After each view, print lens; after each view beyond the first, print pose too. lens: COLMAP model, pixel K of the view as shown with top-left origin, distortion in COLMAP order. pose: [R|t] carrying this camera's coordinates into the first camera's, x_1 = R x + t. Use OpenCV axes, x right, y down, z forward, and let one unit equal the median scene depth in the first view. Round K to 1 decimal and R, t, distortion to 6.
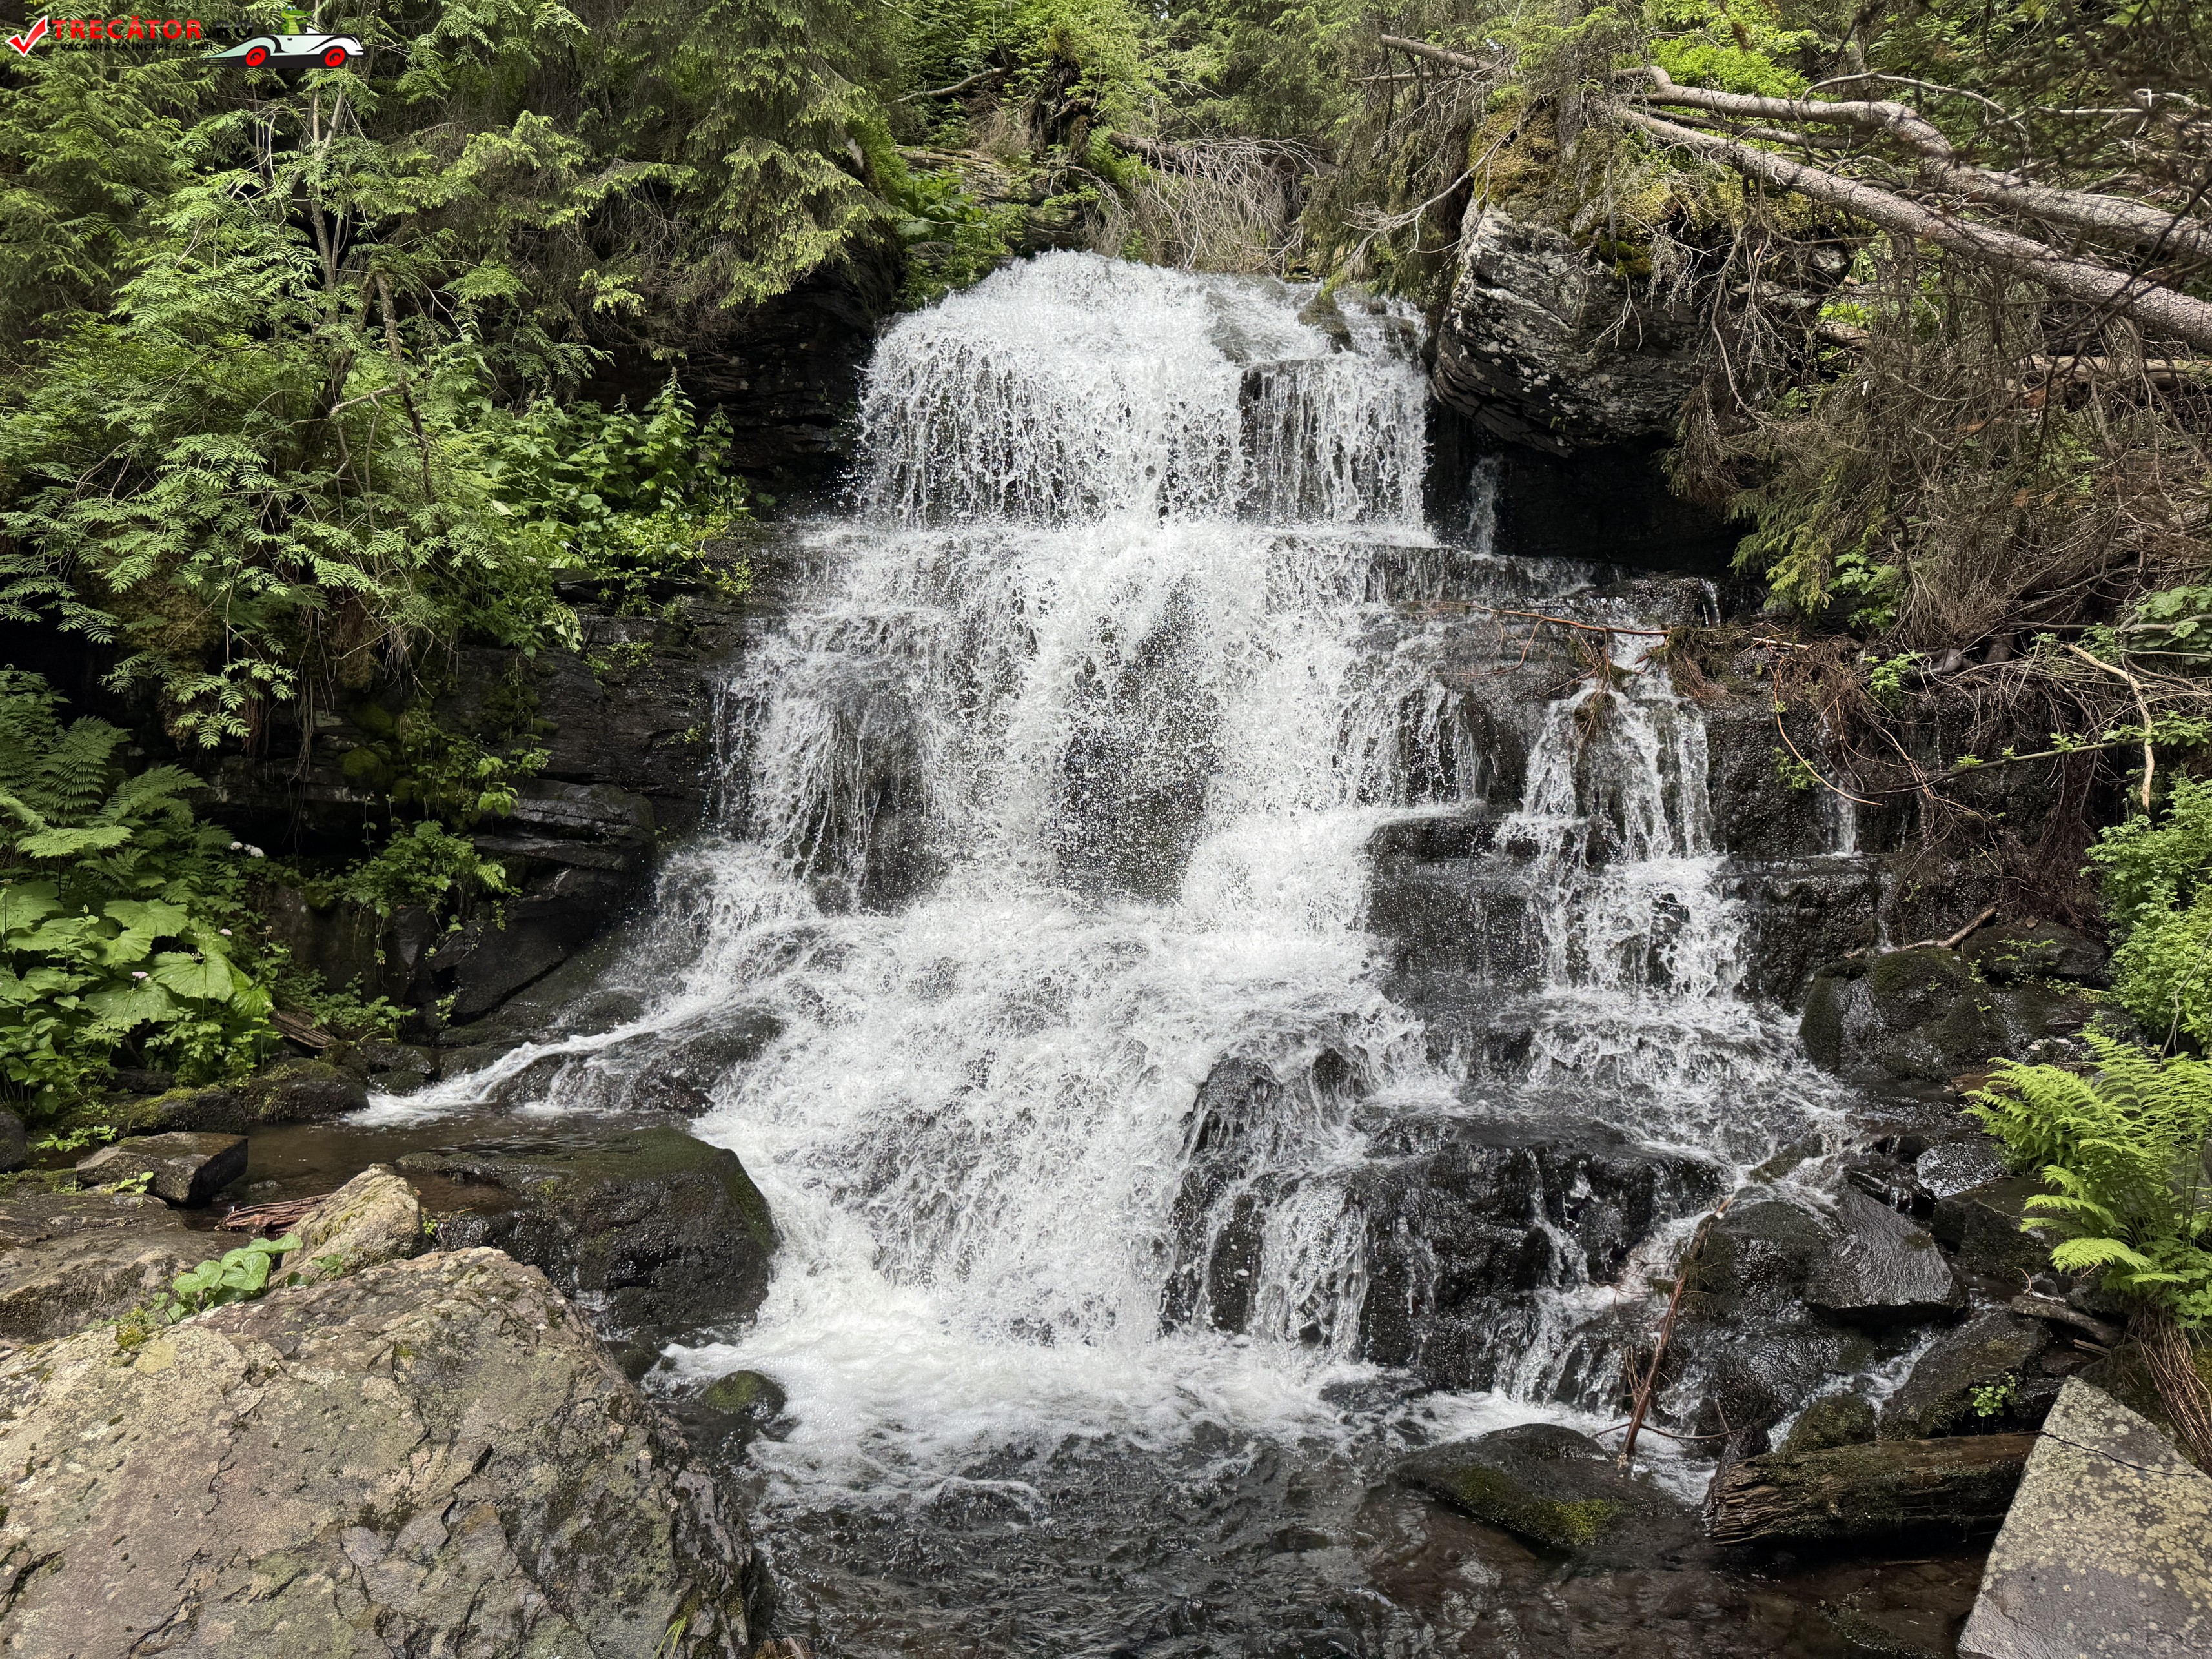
lens RADIAL K [[1568.8, 0, 1116.1], [0, 1568.8, 833.9], [0, 0, 1]] dist [0.018072, -0.021800]
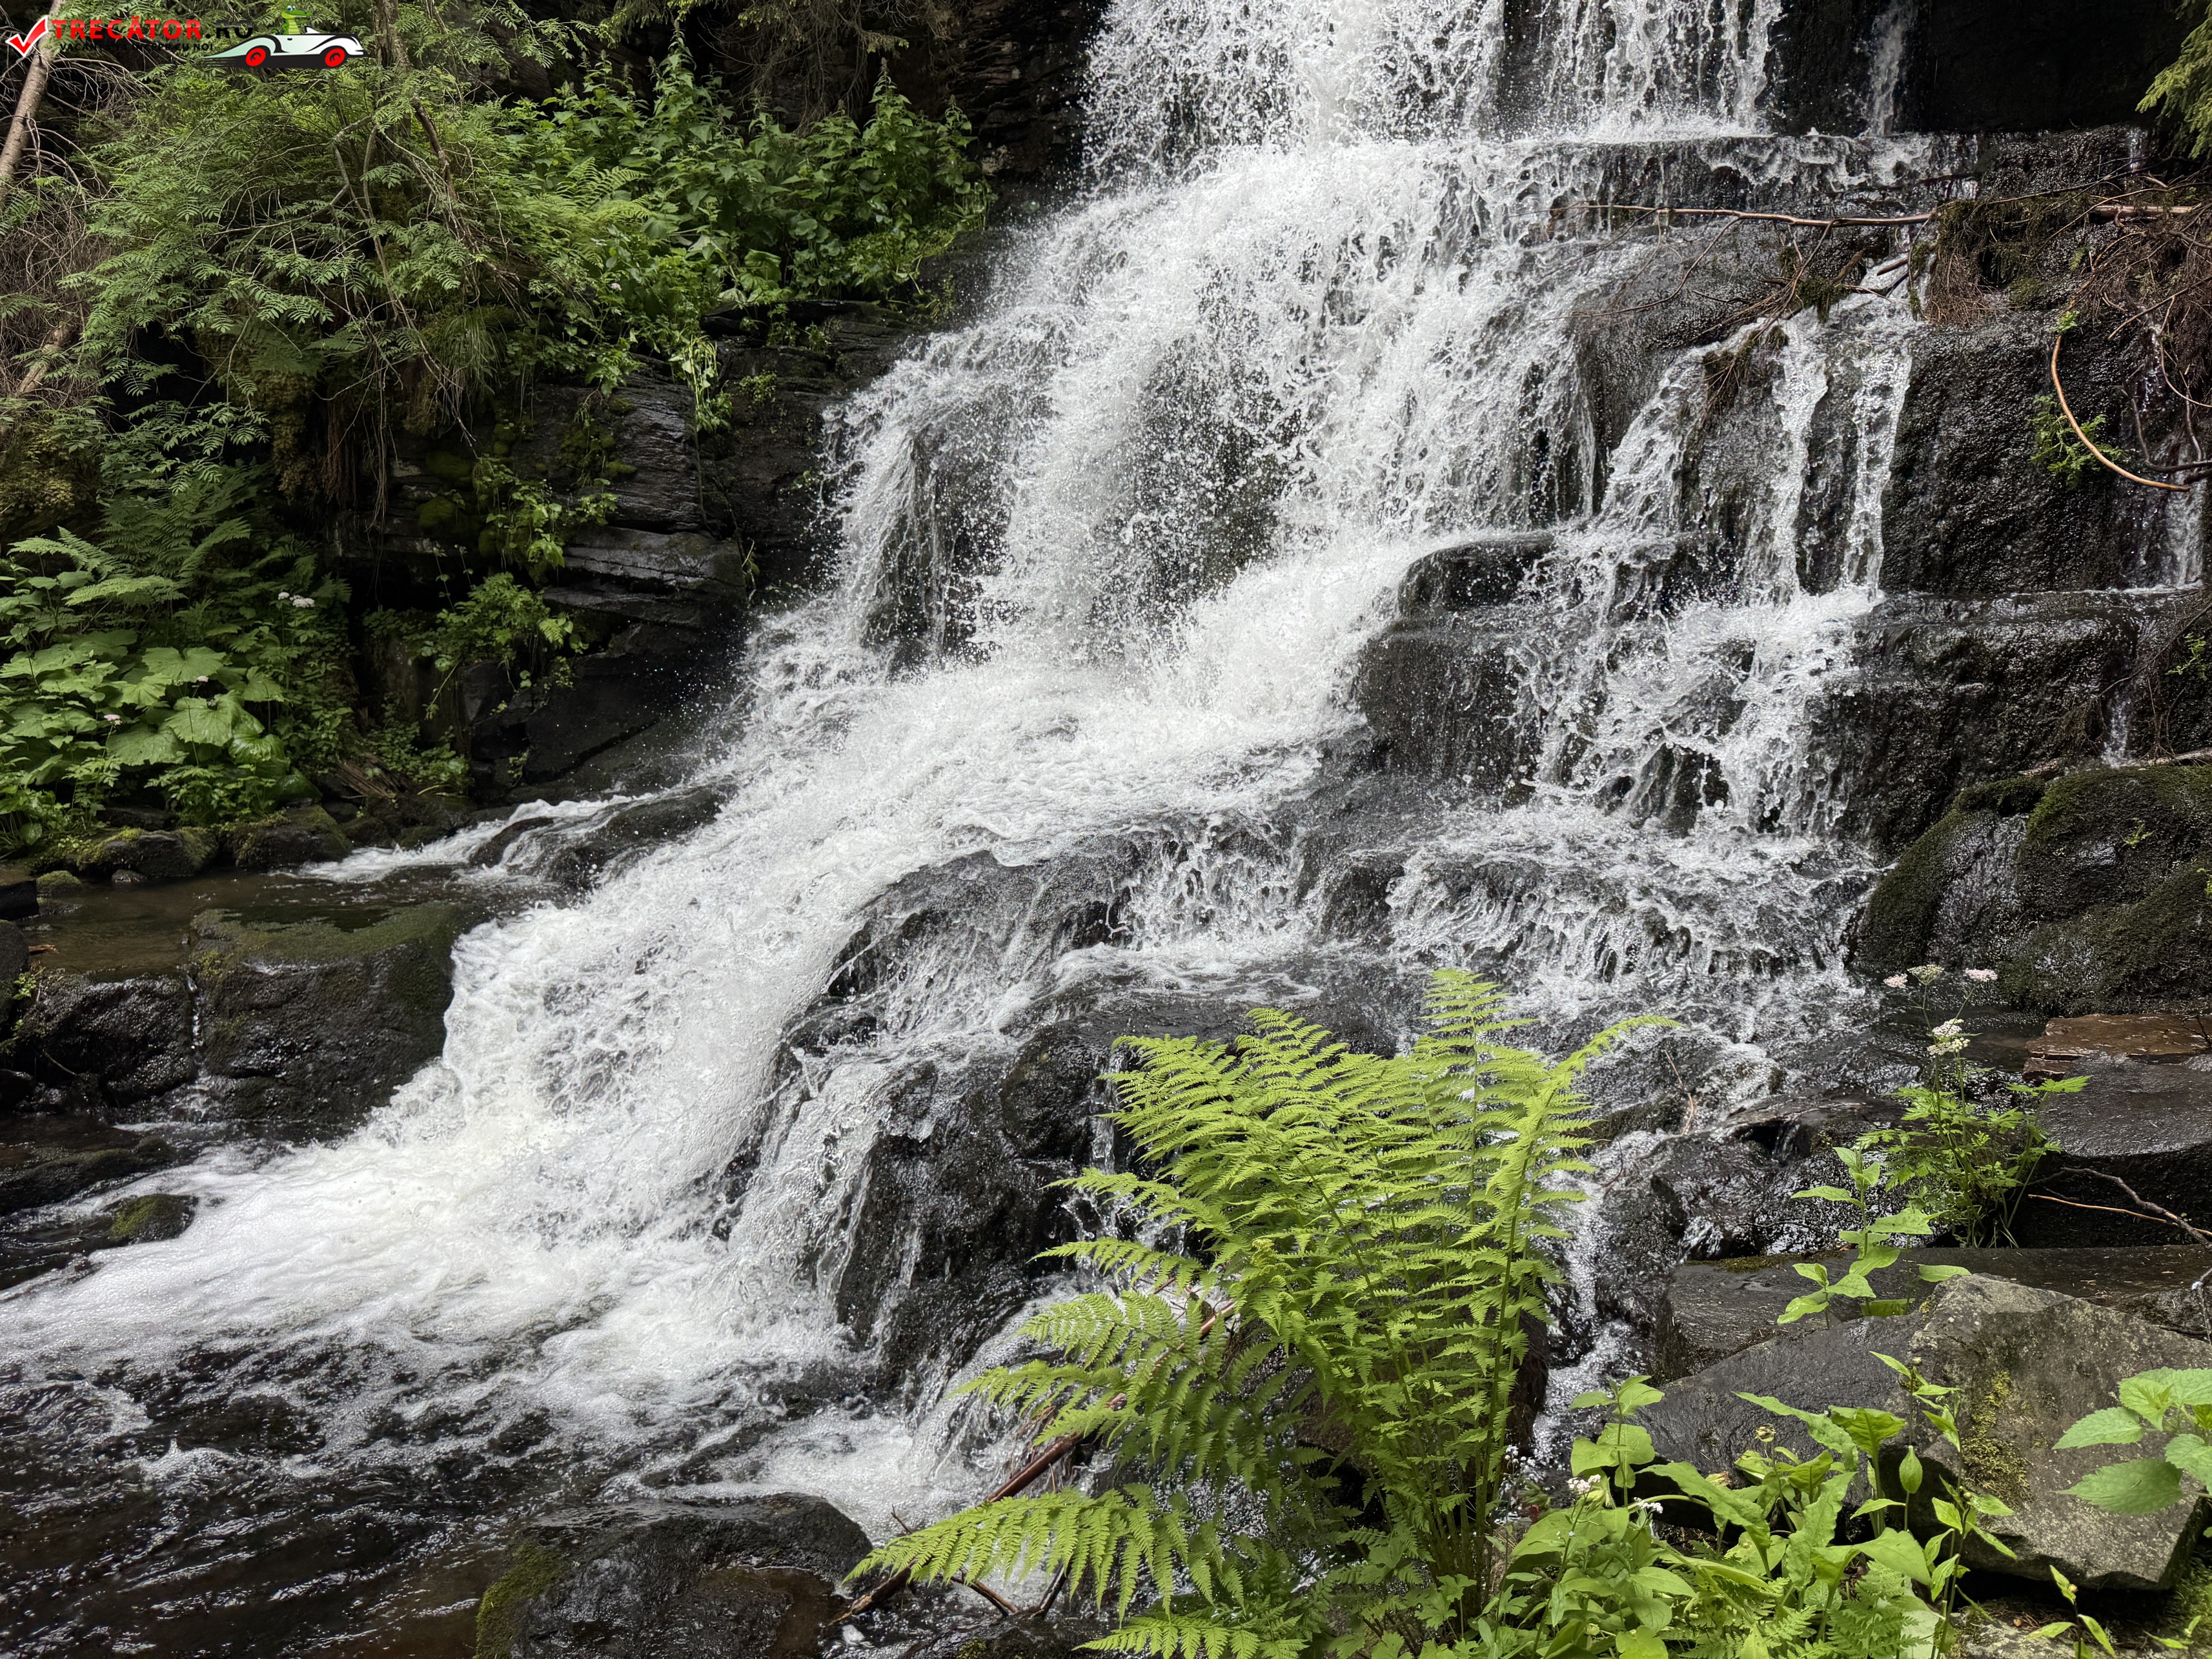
lens RADIAL K [[1568.8, 0, 1116.1], [0, 1568.8, 833.9], [0, 0, 1]] dist [0.018072, -0.021800]
pose [[0.886391, 0.062008, -0.458766, 0.377533], [0.000947, 0.990744, 0.135740, 0.021397], [0.462937, -0.120753, 0.878128, 0.327247]]
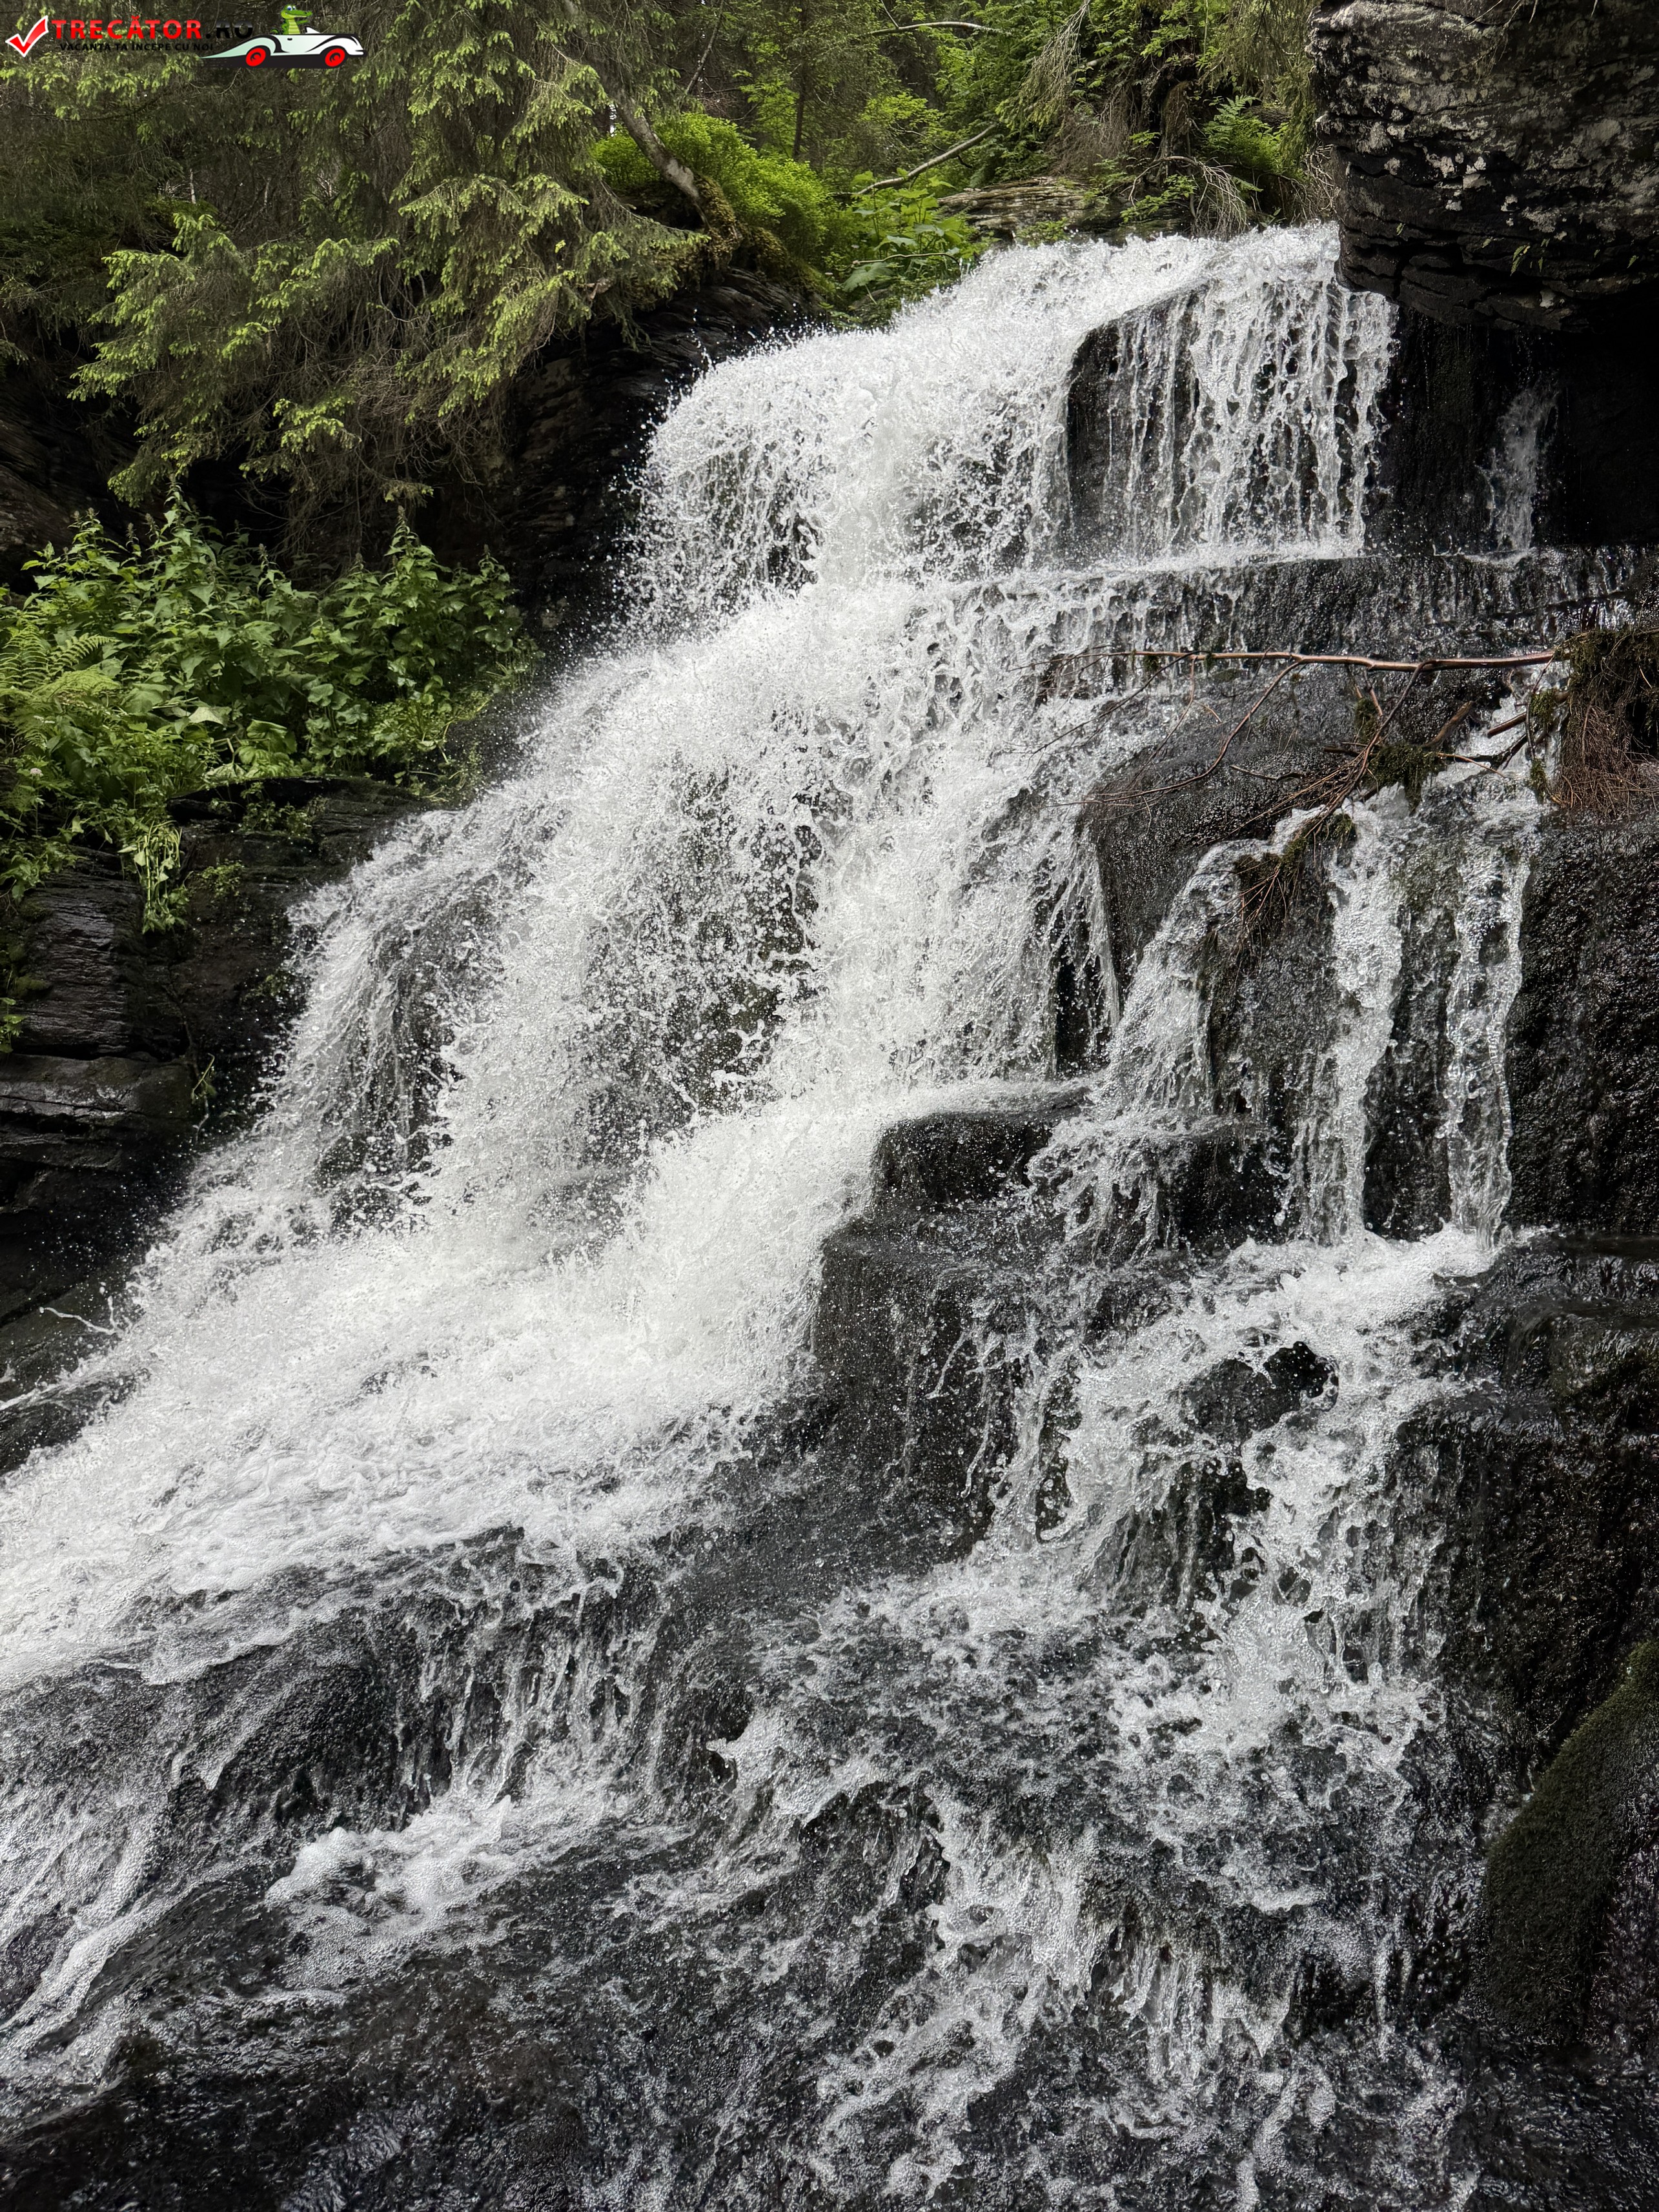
lens RADIAL K [[1565.5, 0, 824.1], [0, 1565.5, 1105.1], [0, 0, 1]] dist [0.023502, -0.030855]
pose [[0.878938, -0.005850, -0.476900, 0.390622], [0.027591, 0.998874, 0.038598, -0.032195], [0.476137, -0.047084, 0.878110, 0.563248]]
